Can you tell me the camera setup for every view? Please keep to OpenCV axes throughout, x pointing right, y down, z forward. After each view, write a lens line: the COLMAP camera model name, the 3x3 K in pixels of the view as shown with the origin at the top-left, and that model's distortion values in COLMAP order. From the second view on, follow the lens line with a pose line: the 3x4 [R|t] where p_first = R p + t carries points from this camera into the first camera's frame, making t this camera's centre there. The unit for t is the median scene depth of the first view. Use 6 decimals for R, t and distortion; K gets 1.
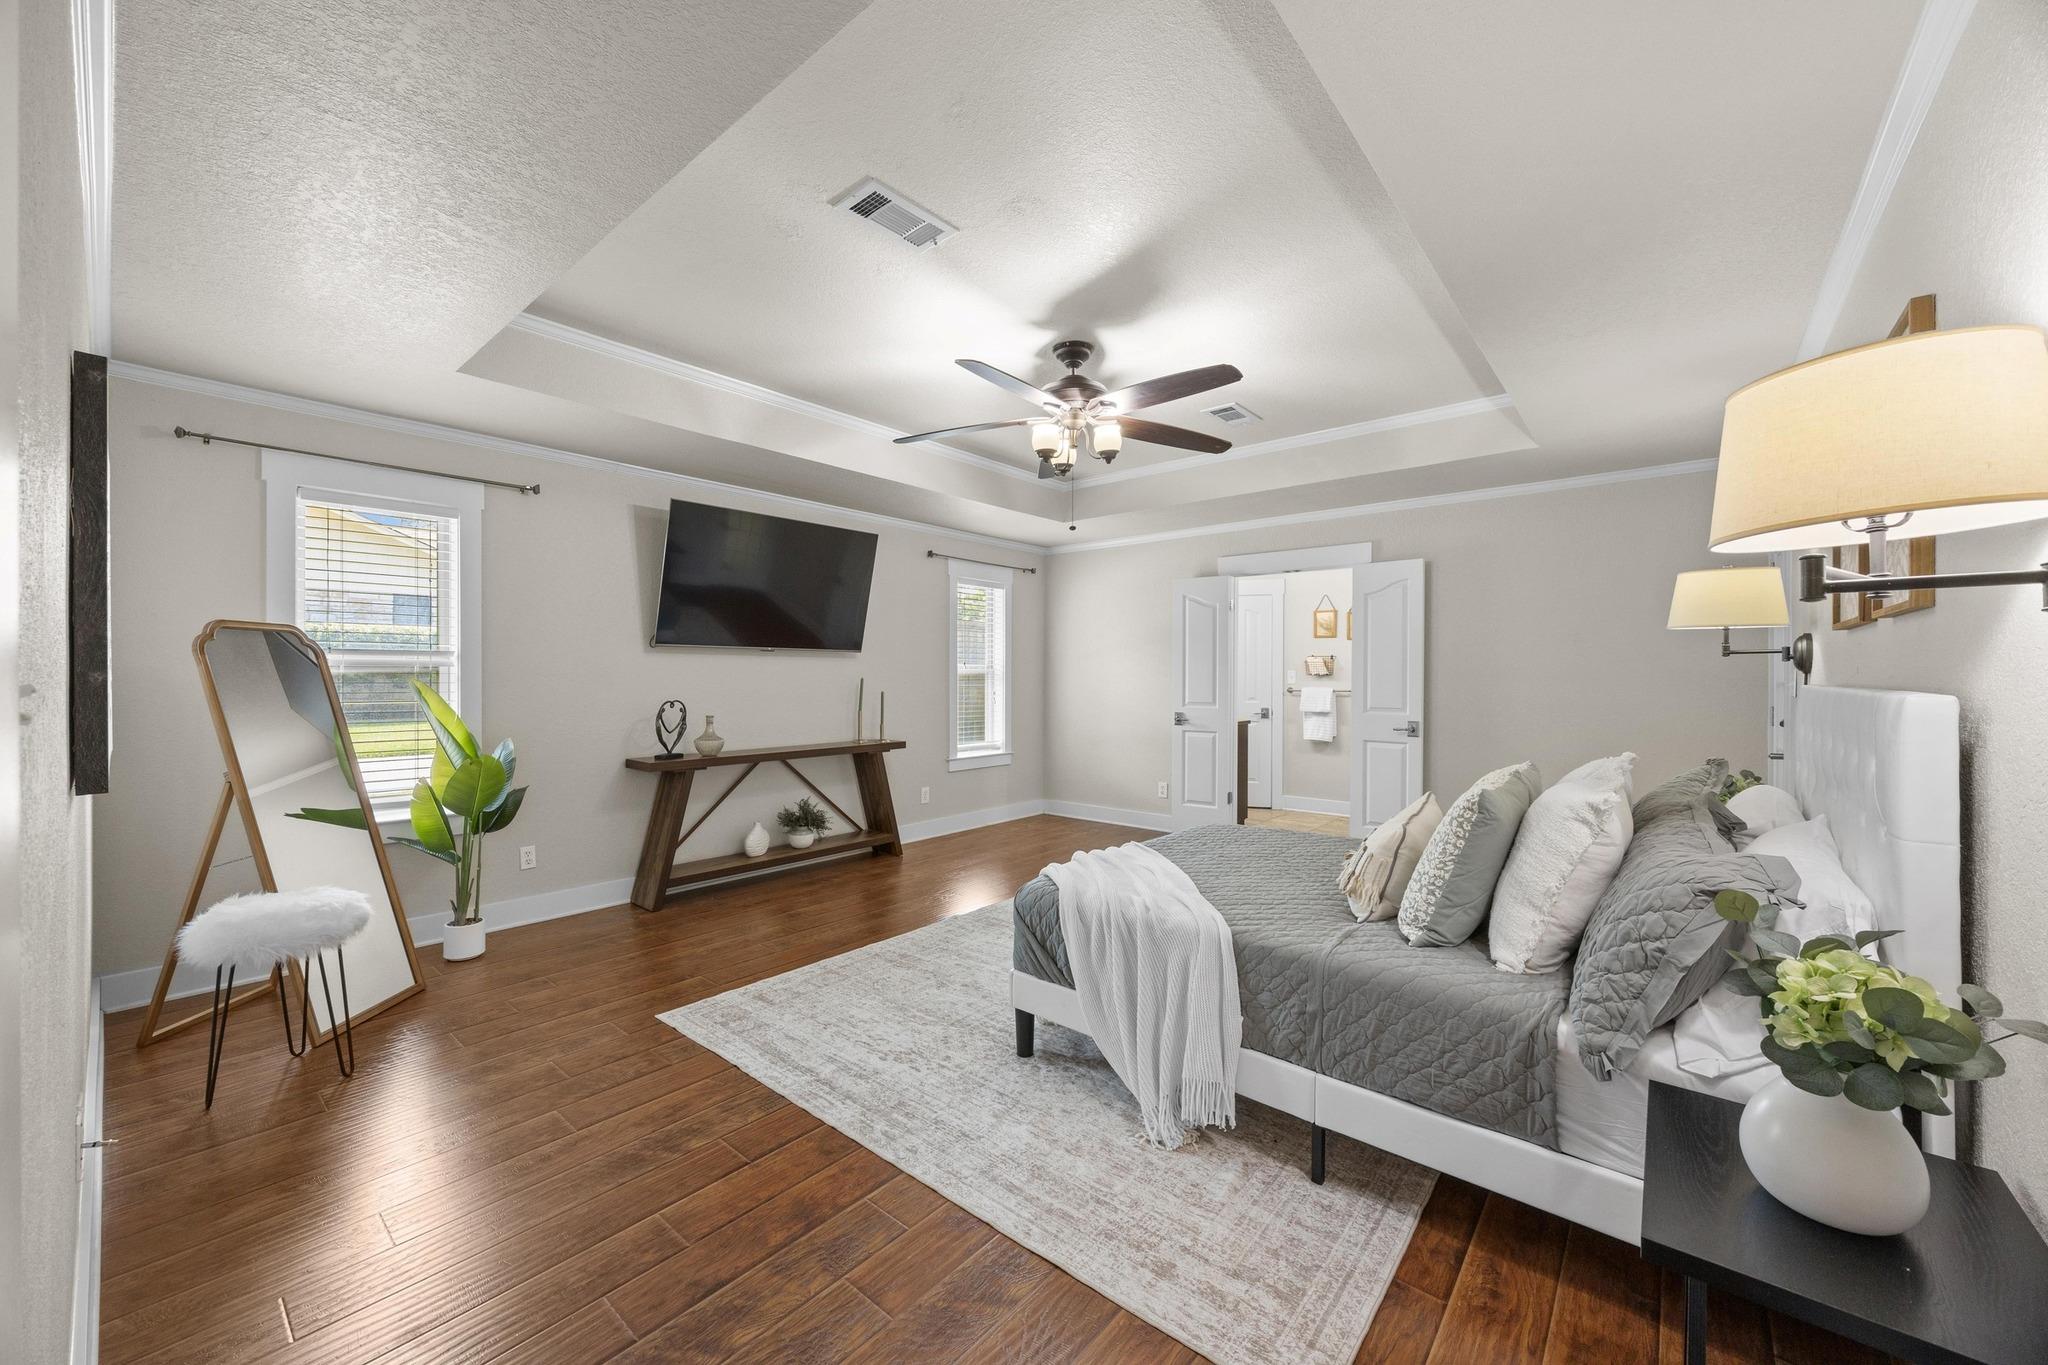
lens RADIAL K [[778.6, 0, 1019.3], [0, 778.6, 678.0], [0, 0, 1]] dist [-0.005285, -0.000429]
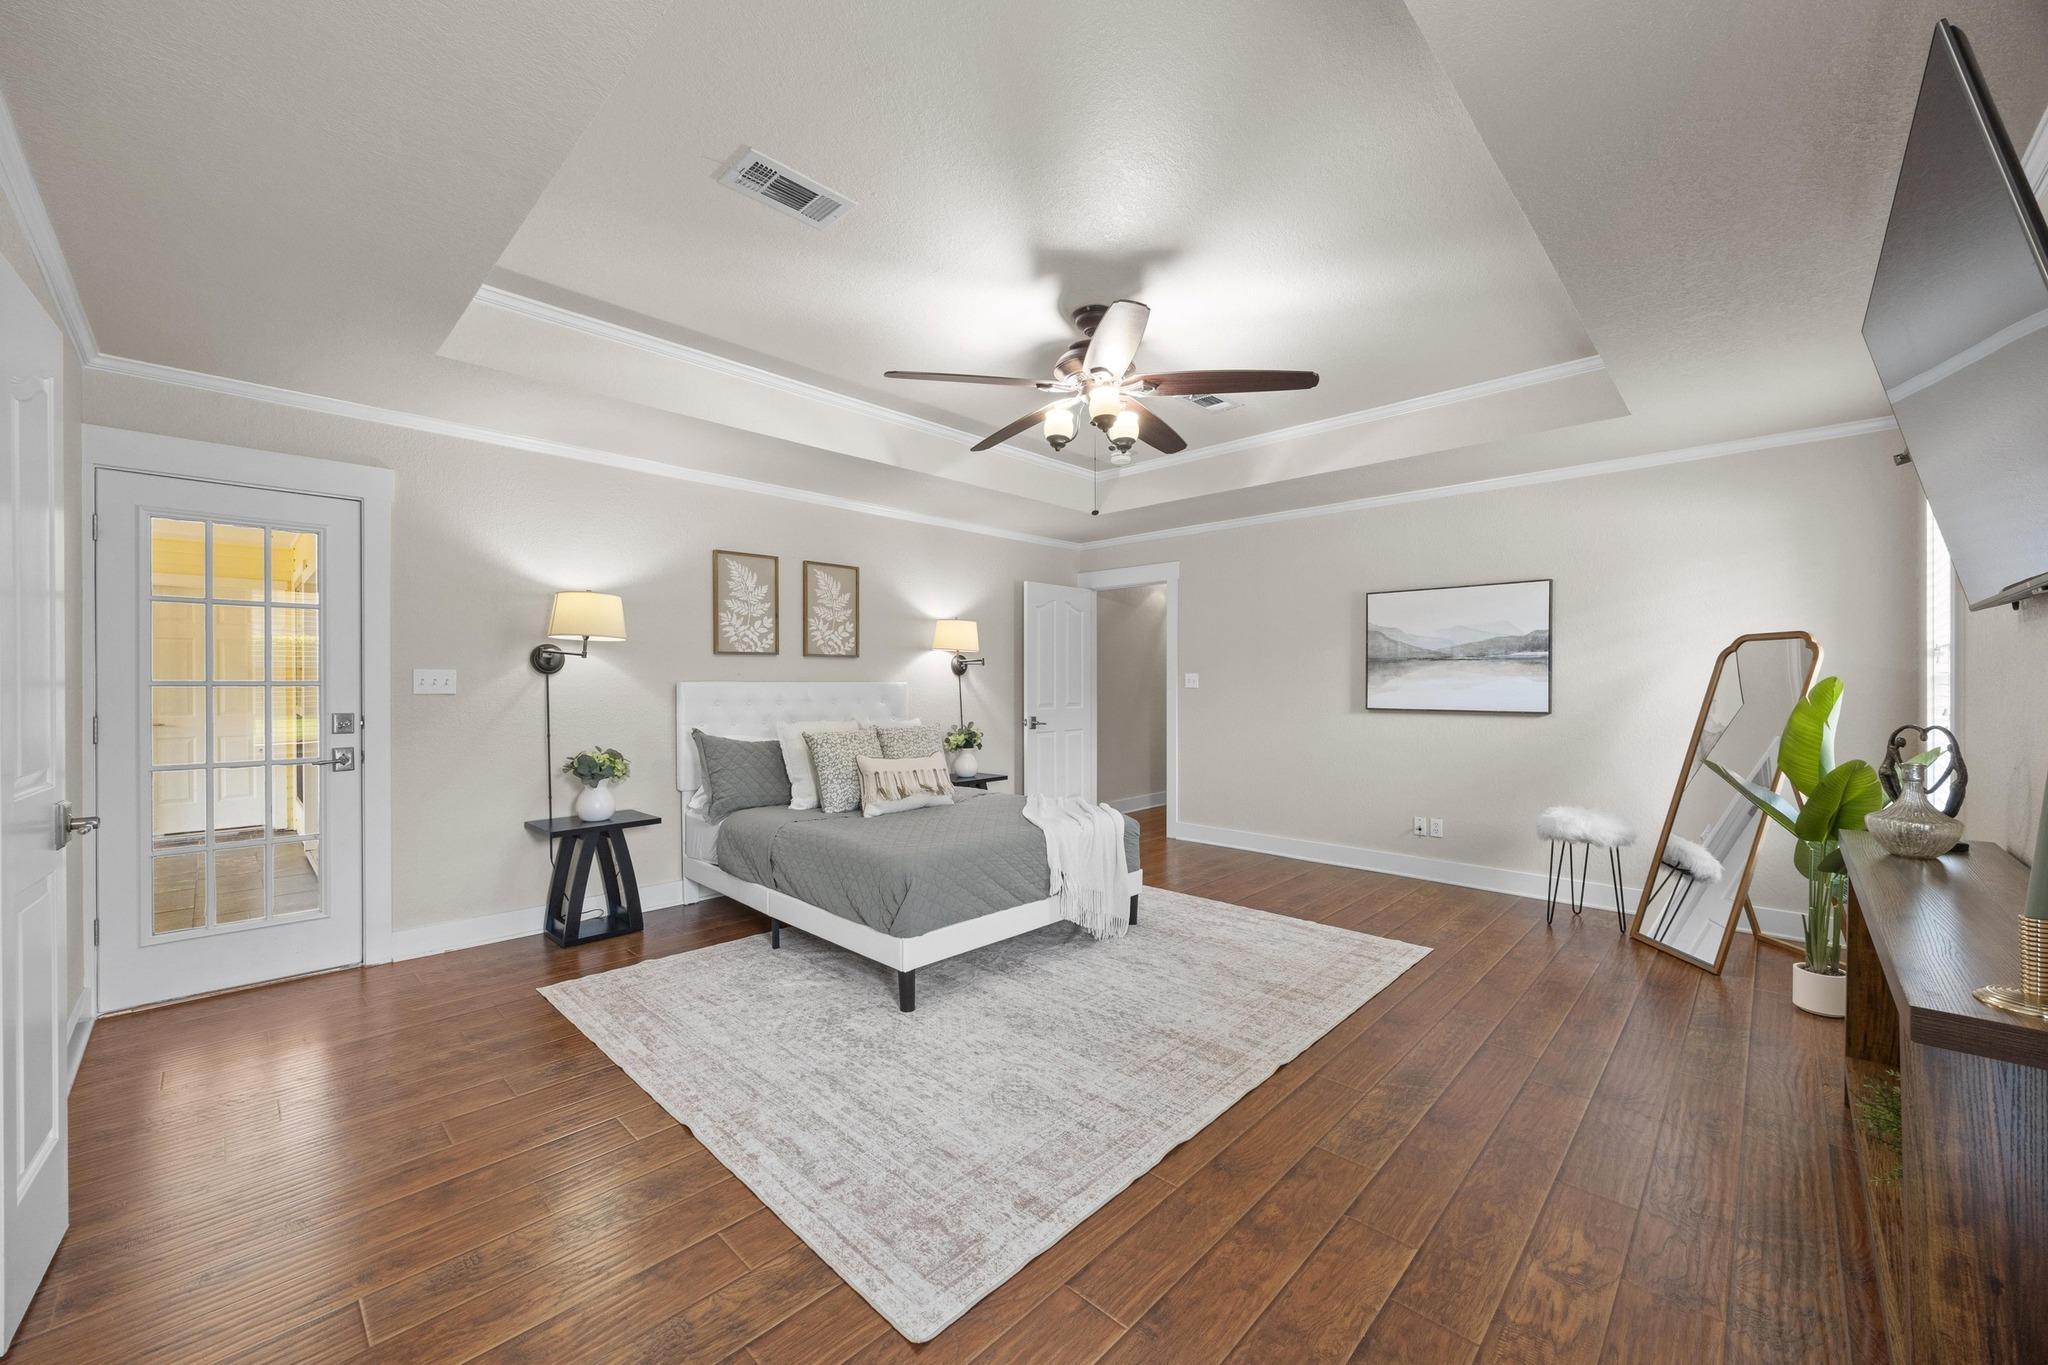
lens RADIAL K [[778.6, 0, 1020.2], [0, 778.6, 686.6], [0, 0, 1]] dist [-0.005285, -0.000429]
pose [[-0.998013, -0.000228, 0.063009, 0.114584], [0.000273, 0.999968, 0.007942, 0.005849], [-0.063009, 0.007943, -0.997981, 2.271381]]
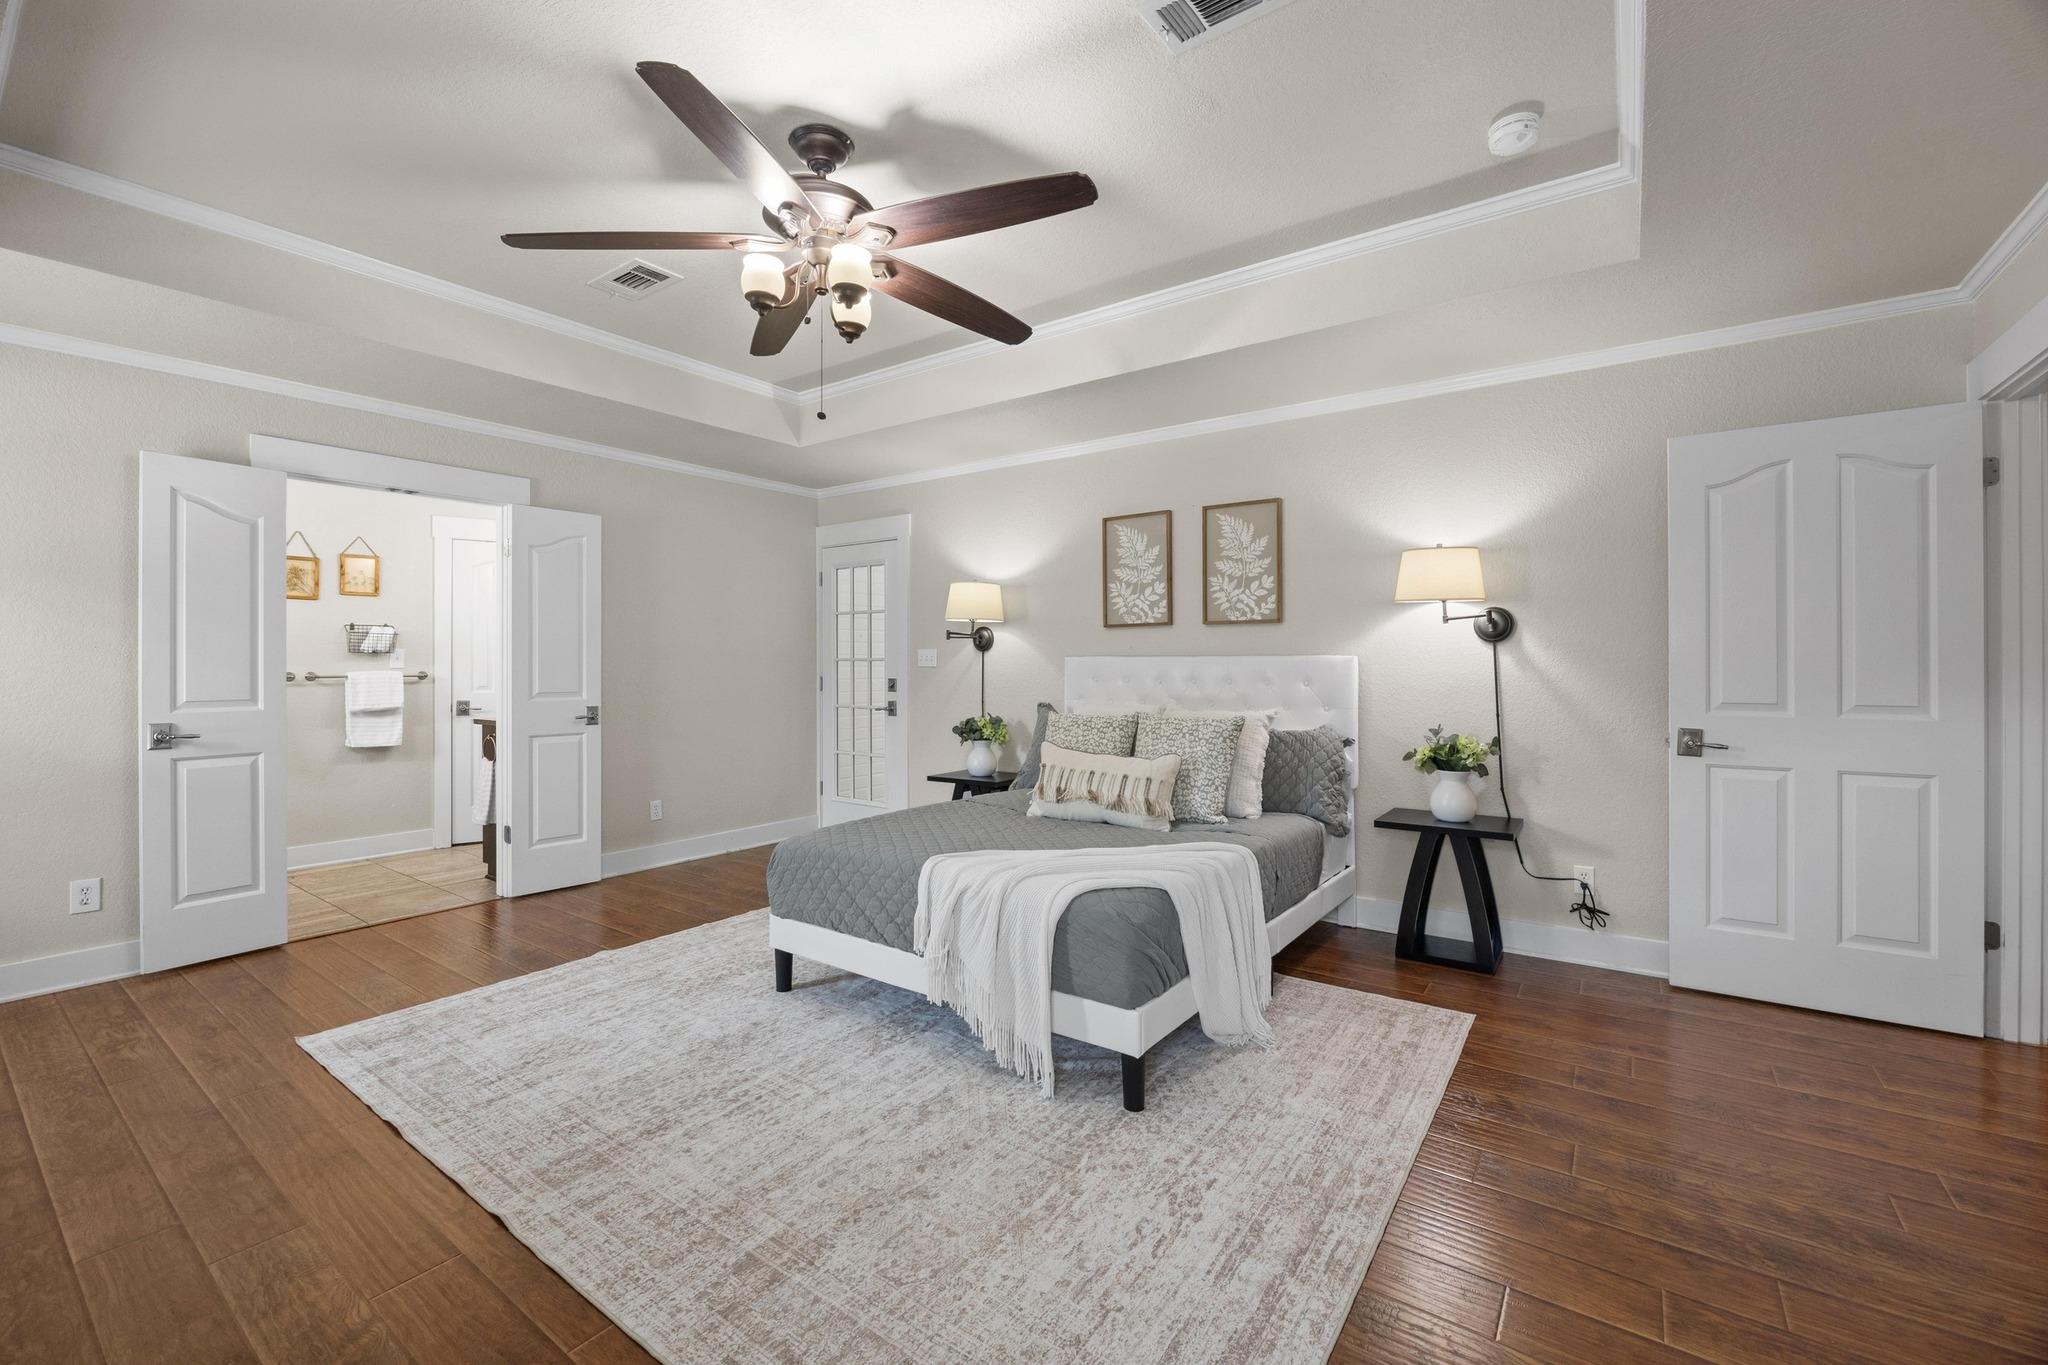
lens RADIAL K [[852.2, 0, 1013.9], [0, 852.2, 660.6], [0, 0, 1]] dist [-0.009124, -0.000372]
pose [[-0.077608, 0.000998, 0.996983, -0.777960], [0.004963, 0.999987, -0.000614, 0.015836], [-0.996972, 0.004901, -0.077612, 1.068397]]
